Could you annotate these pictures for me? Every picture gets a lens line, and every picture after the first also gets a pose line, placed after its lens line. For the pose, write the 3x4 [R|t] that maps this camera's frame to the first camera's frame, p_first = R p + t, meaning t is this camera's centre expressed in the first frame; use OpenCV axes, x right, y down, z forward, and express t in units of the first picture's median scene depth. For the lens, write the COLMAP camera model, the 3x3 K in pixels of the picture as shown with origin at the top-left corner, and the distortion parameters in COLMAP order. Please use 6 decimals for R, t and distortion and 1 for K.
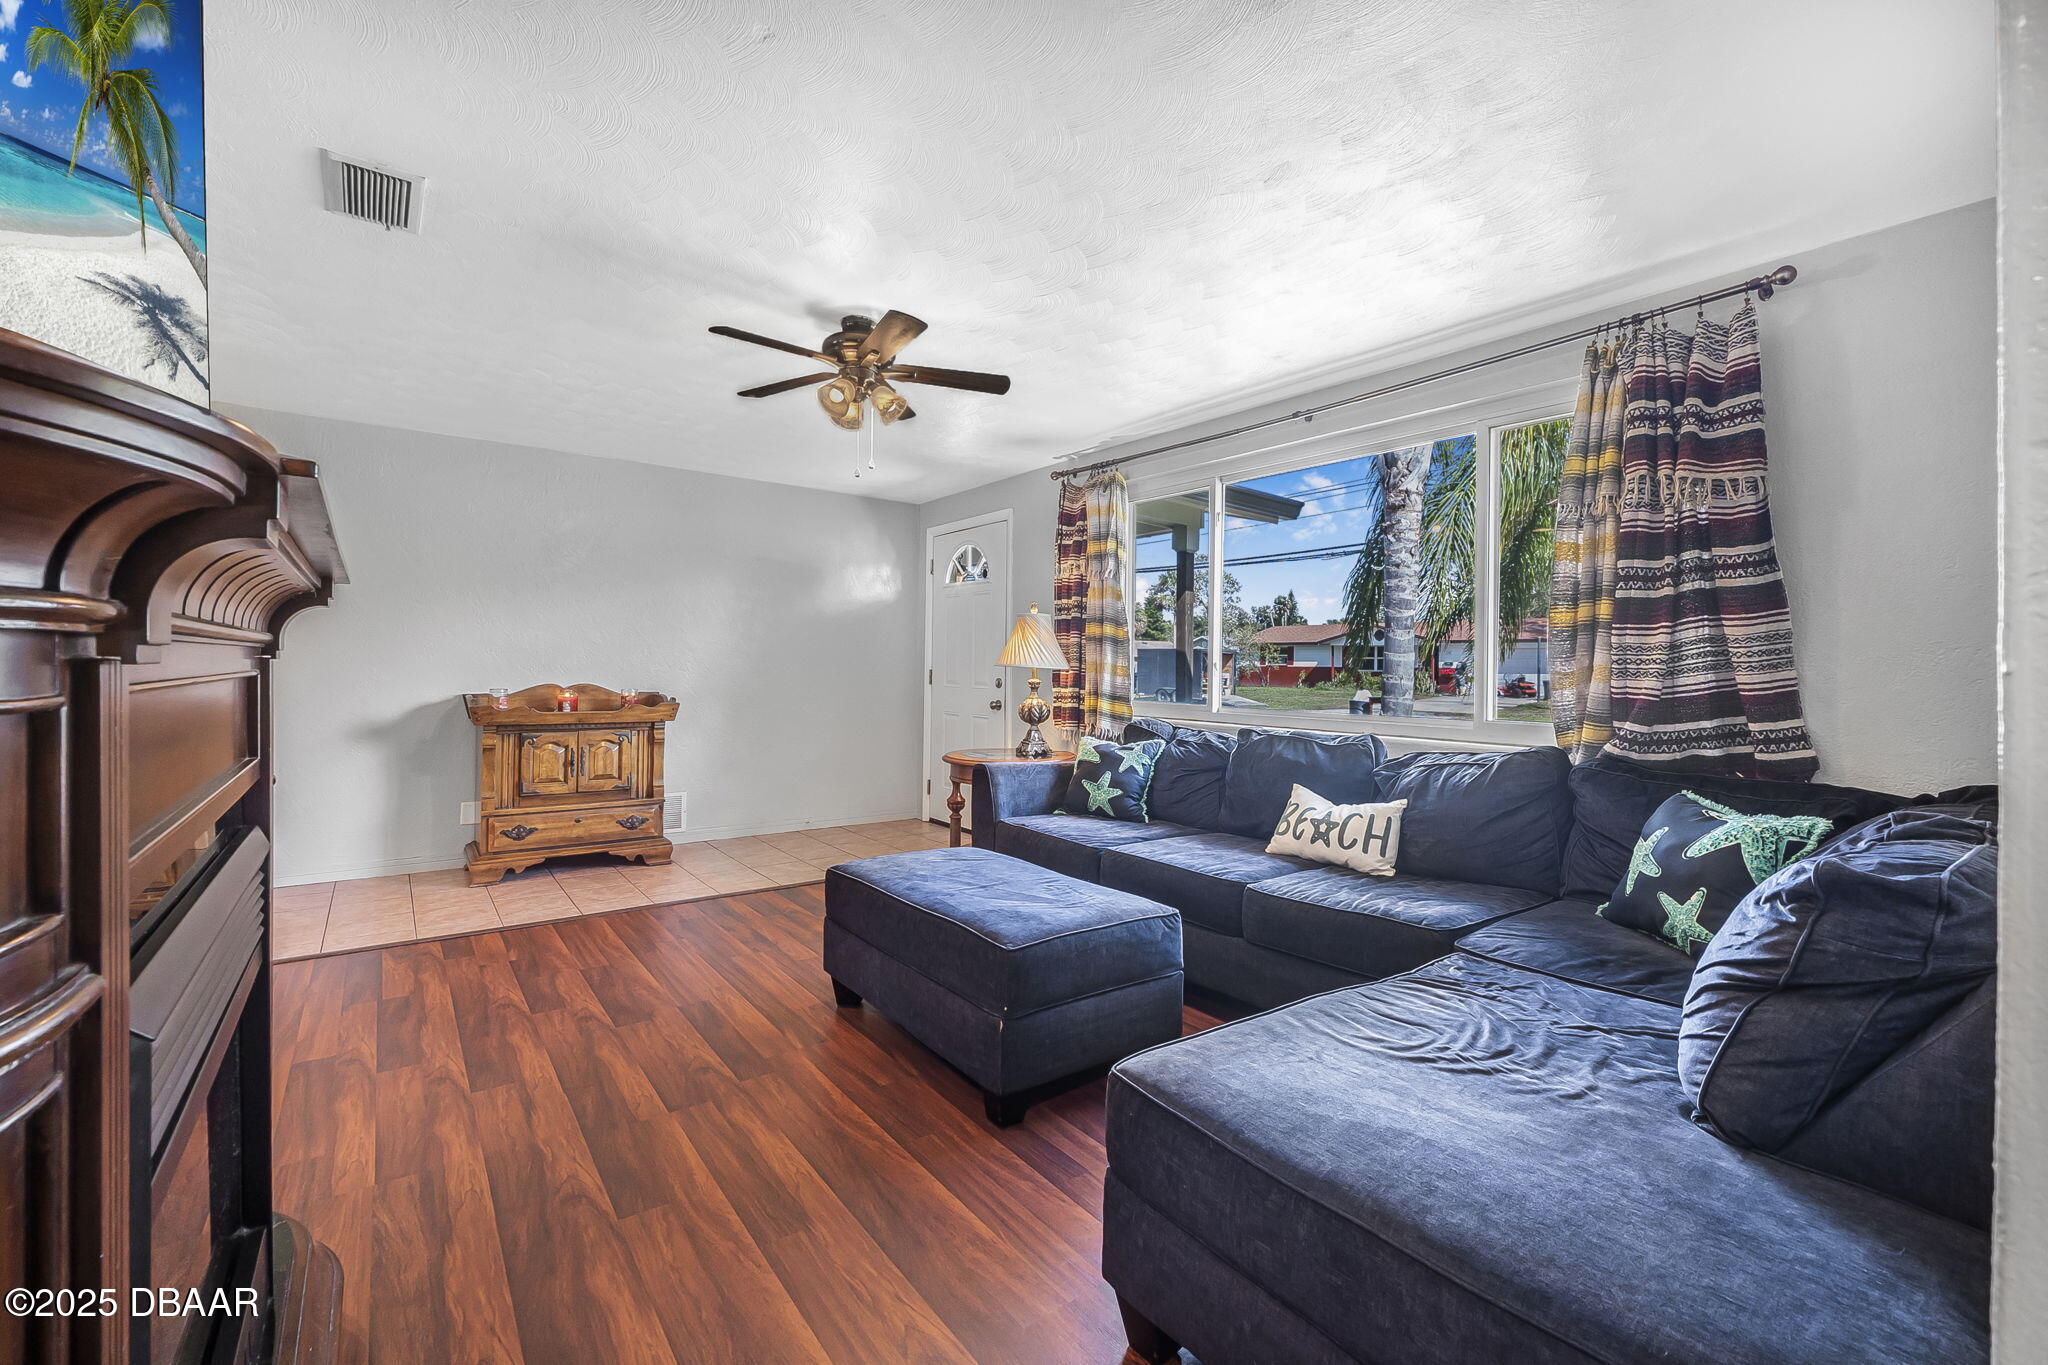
lens RADIAL K [[867.3, 0, 1023.6], [0, 867.3, 661.5], [0, 0, 1]] dist [-0.012352, 0.002216]
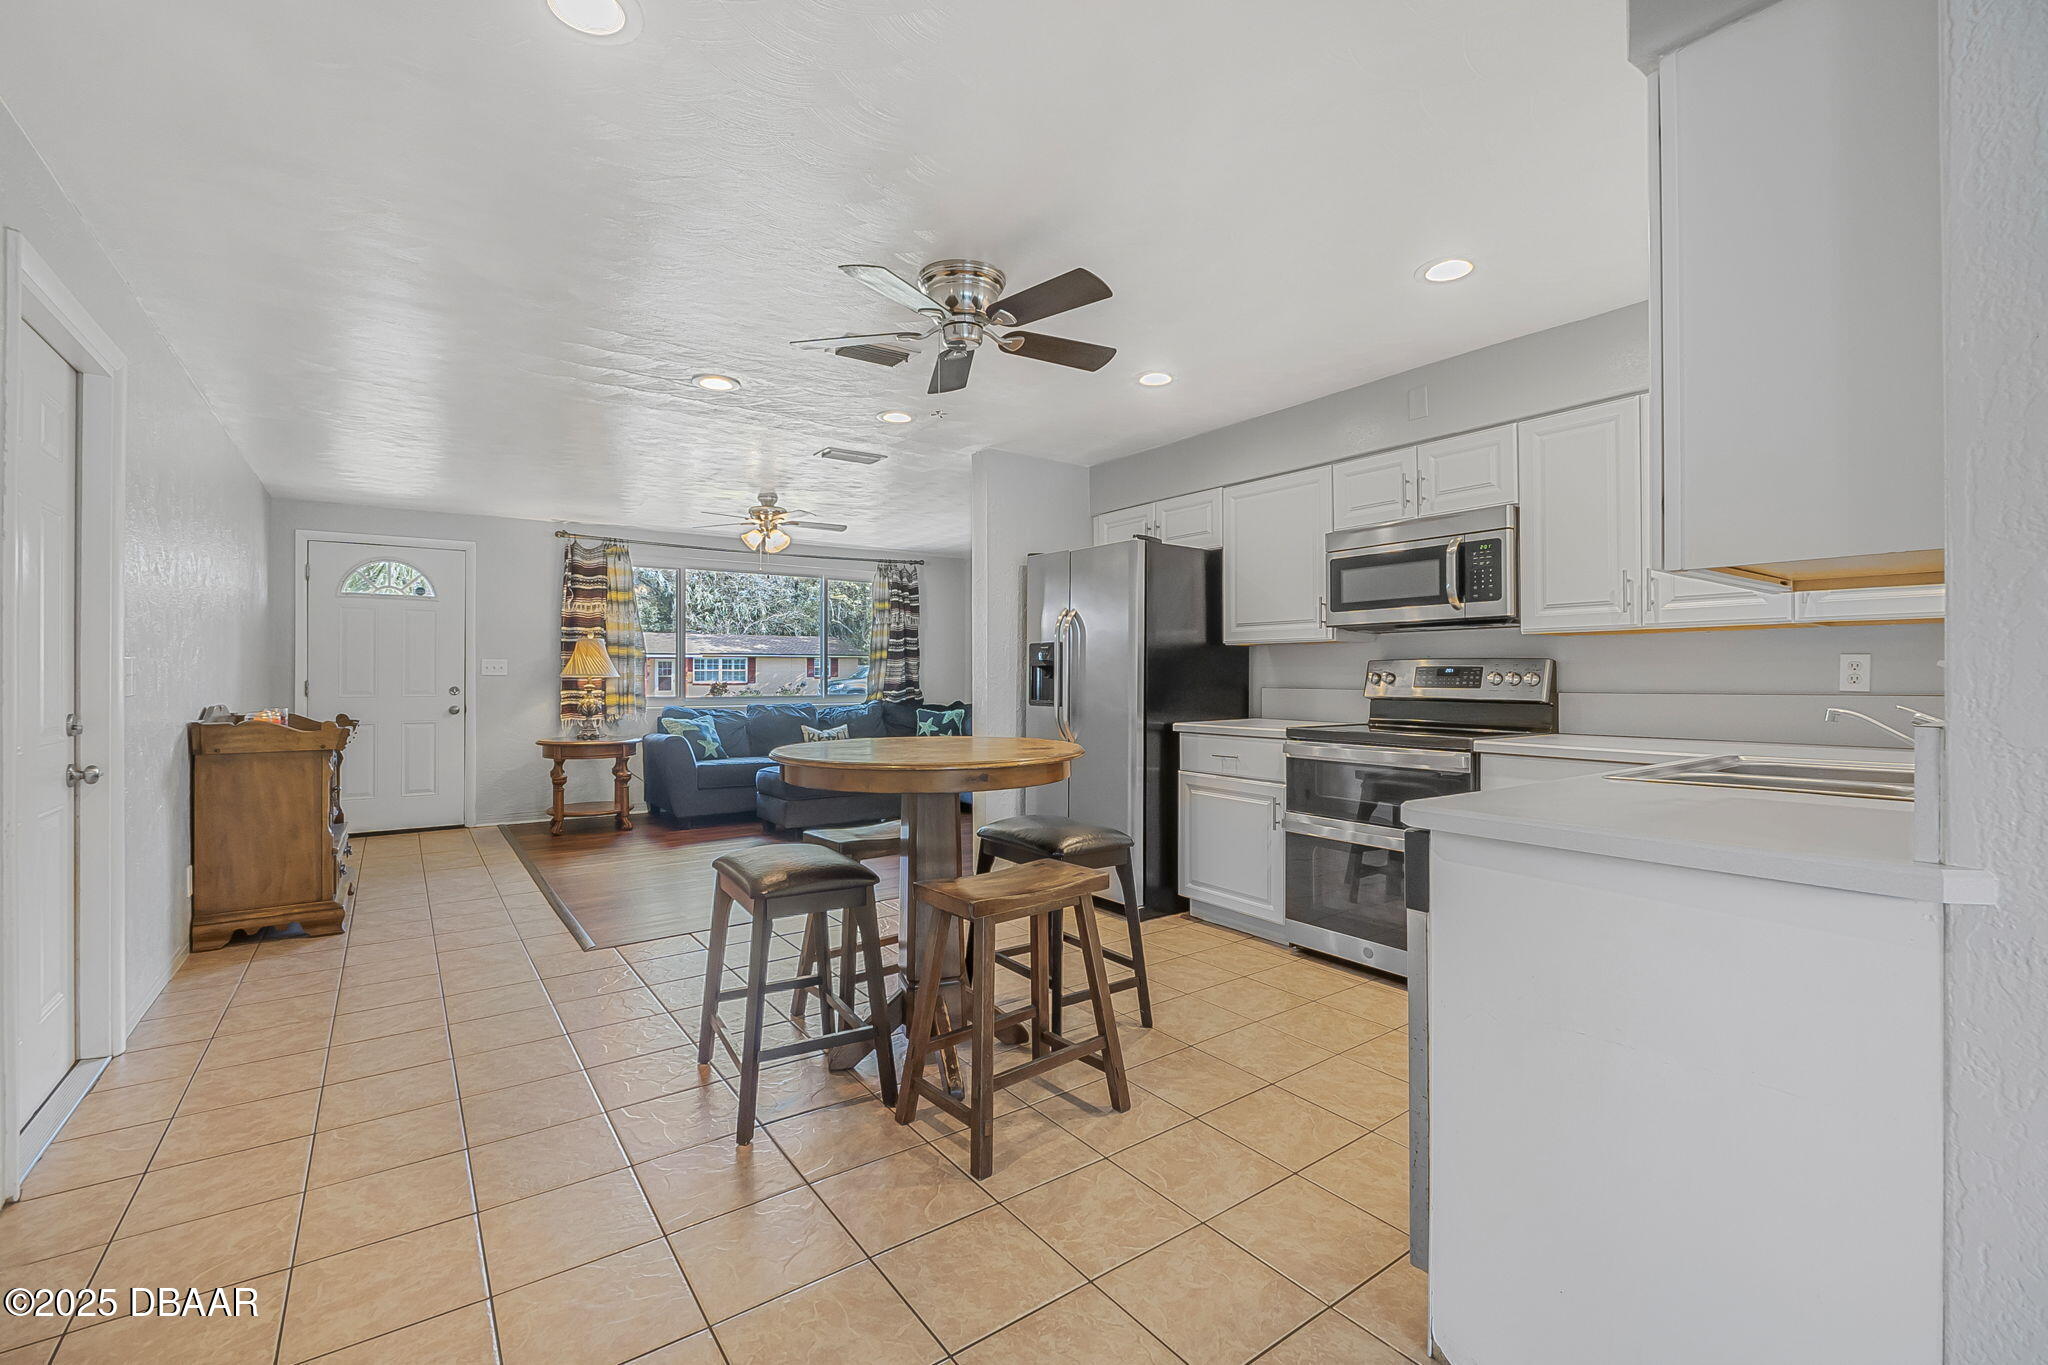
lens RADIAL K [[867.3, 0, 1026.2], [0, 867.3, 669.9], [0, 0, 1]] dist [-0.012352, 0.002216]
pose [[0.000250, -0.007173, 0.999974, -1.457233], [-0.005647, 0.999958, 0.007174, -0.018553], [-0.999984, -0.005648, 0.000210, 0.300730]]
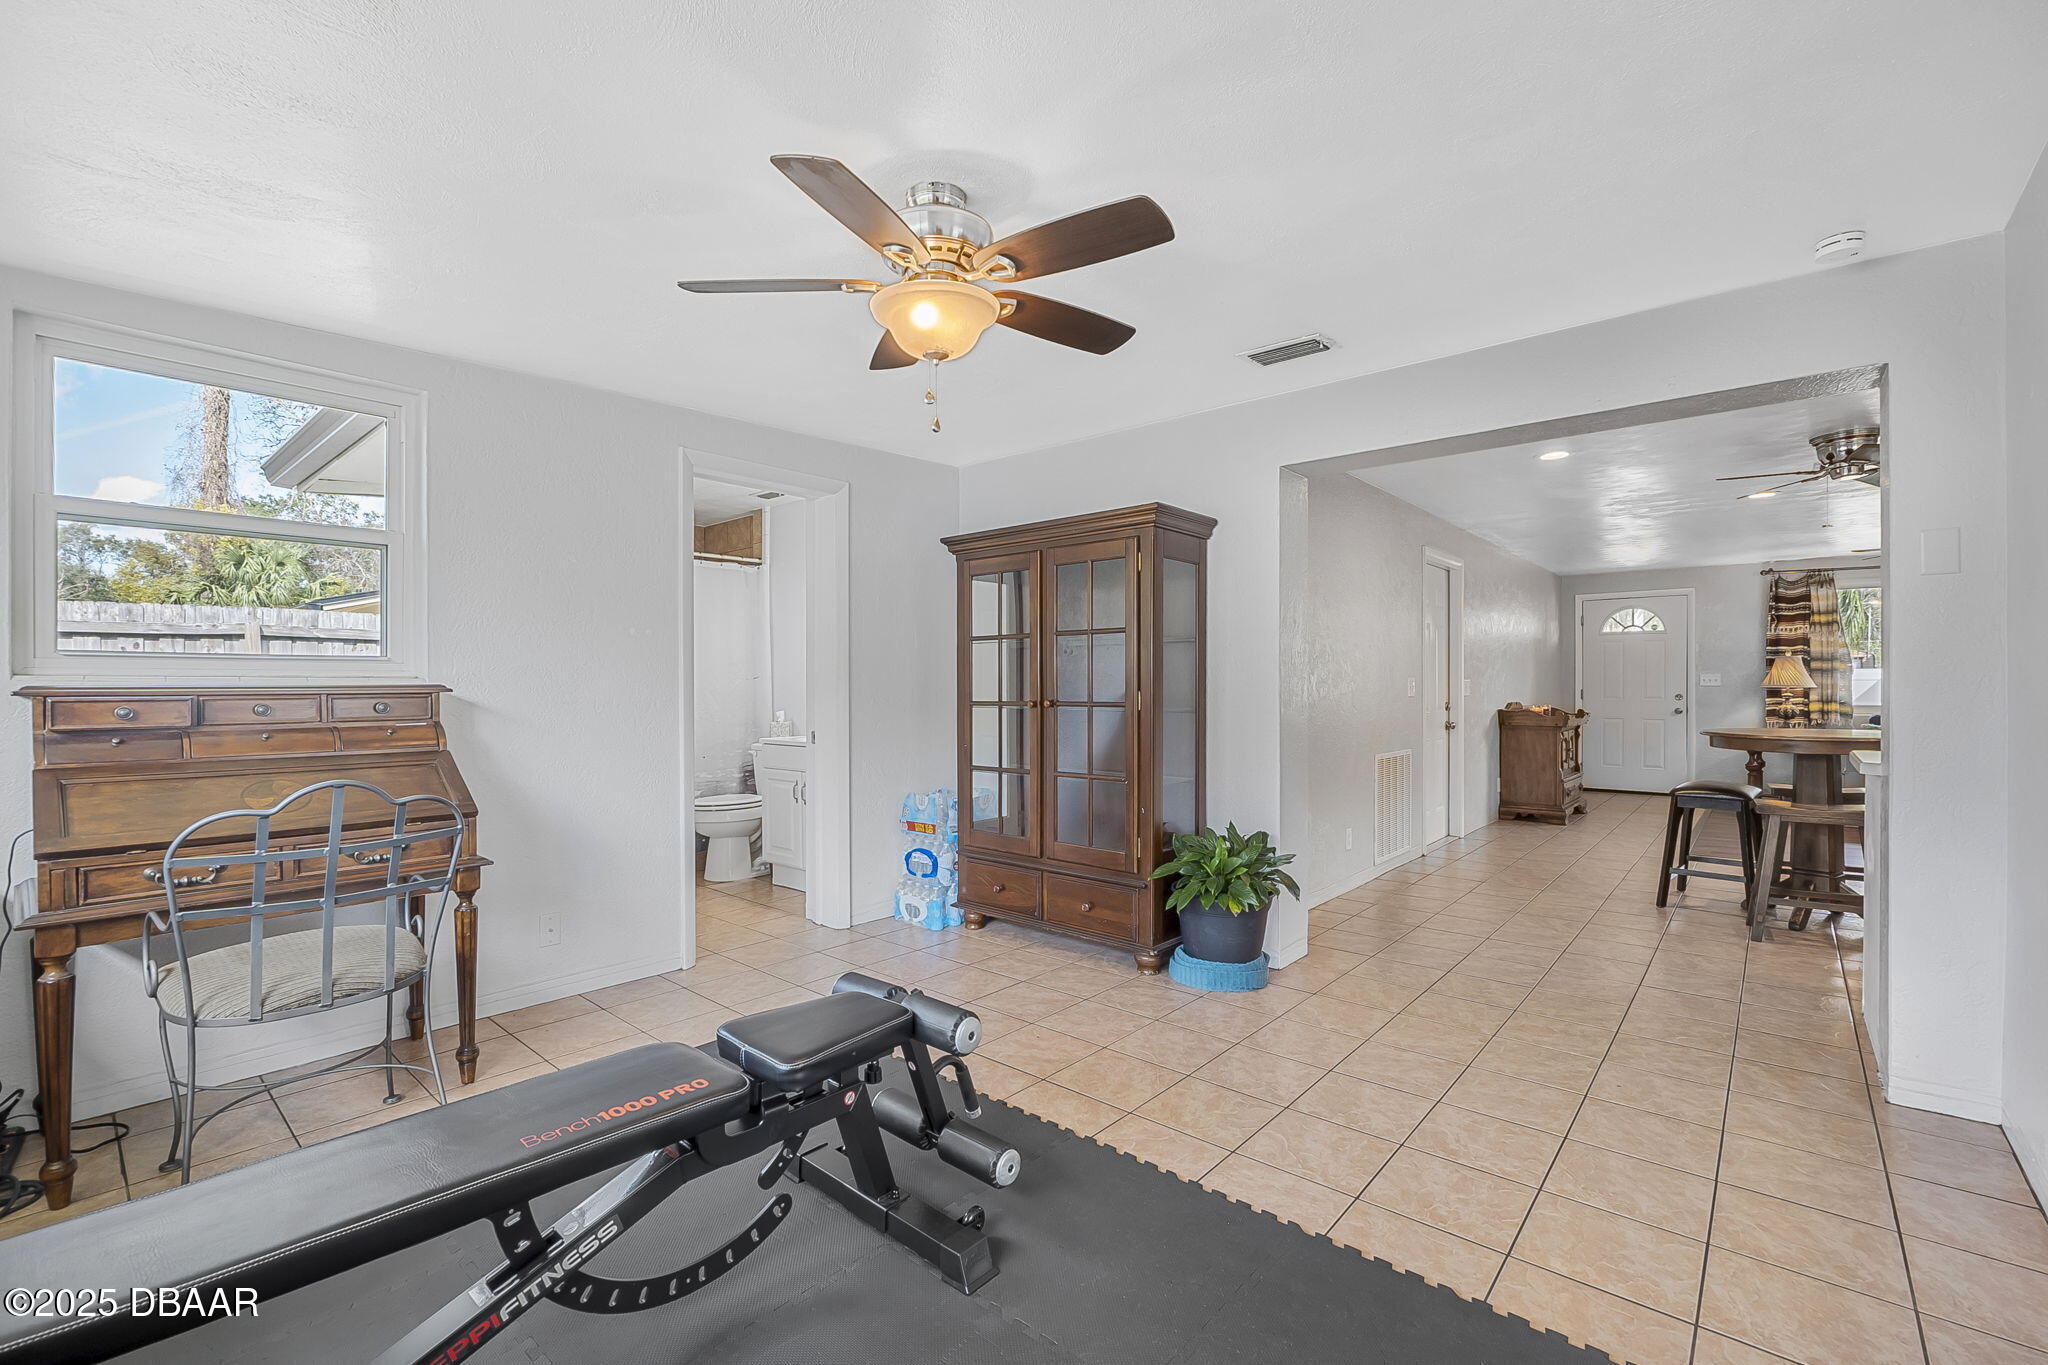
lens RADIAL K [[867.3, 0, 1029.6], [0, 867.3, 688.3], [0, 0, 1]] dist [-0.012352, 0.002216]
pose [[0.976406, -0.016417, 0.215317, -1.913614], [0.013340, 0.999787, 0.015737, -0.039102], [-0.215529, -0.012493, 0.976417, -0.365579]]
